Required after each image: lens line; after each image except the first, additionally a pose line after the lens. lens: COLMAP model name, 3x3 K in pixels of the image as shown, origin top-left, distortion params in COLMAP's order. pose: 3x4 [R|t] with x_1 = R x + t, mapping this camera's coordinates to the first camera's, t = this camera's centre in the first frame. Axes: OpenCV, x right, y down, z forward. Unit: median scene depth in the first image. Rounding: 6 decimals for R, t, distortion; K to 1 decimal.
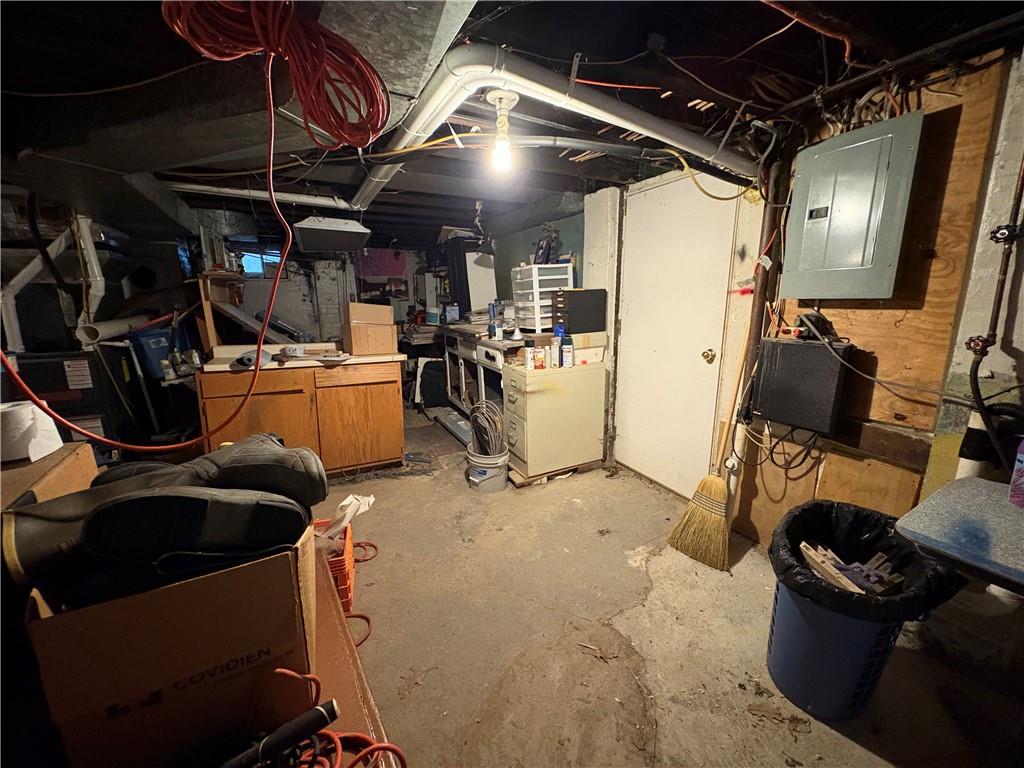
lens RADIAL K [[426.1, 0, 512.0], [0, 426.1, 384.0], [0, 0, 1]] dist [0.021280, 0.000065]
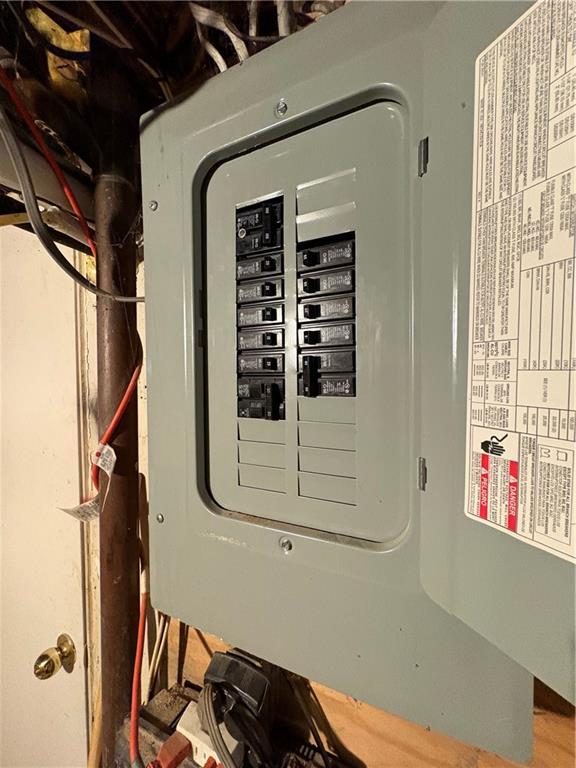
lens RADIAL K [[305.9, 0, 288.0], [0, 305.9, 384.0], [0, 0, 1]] dist [0.001735, 0.000038]
pose [[0.792214, -0.016113, 0.610031, 0.623733], [0.126652, 0.982226, -0.138533, -0.331701], [-0.596956, 0.187009, 0.780174, 0.826806]]
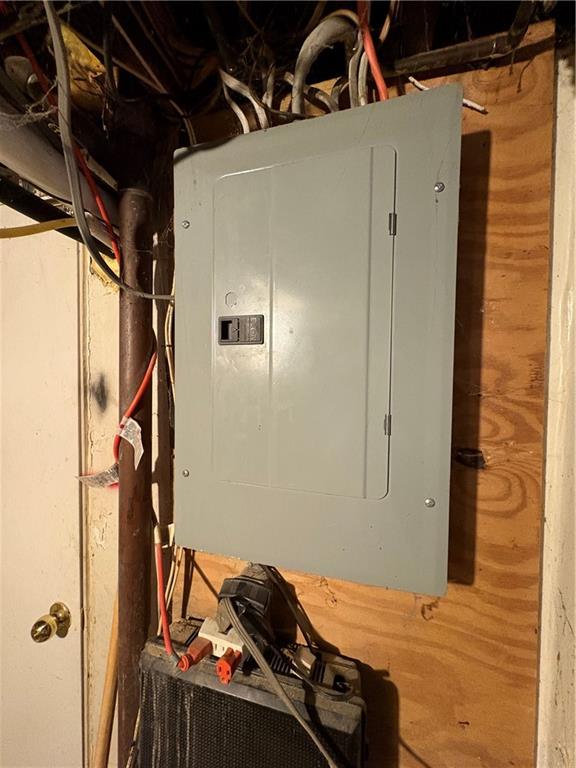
lens RADIAL K [[305.9, 0, 288.0], [0, 305.9, 384.0], [0, 0, 1]] dist [0.001735, 0.000038]
pose [[0.692356, -0.011273, 0.721468, 0.550063], [0.127829, 0.985979, -0.107265, -0.317638], [-0.710142, 0.166490, 0.684090, 0.802713]]
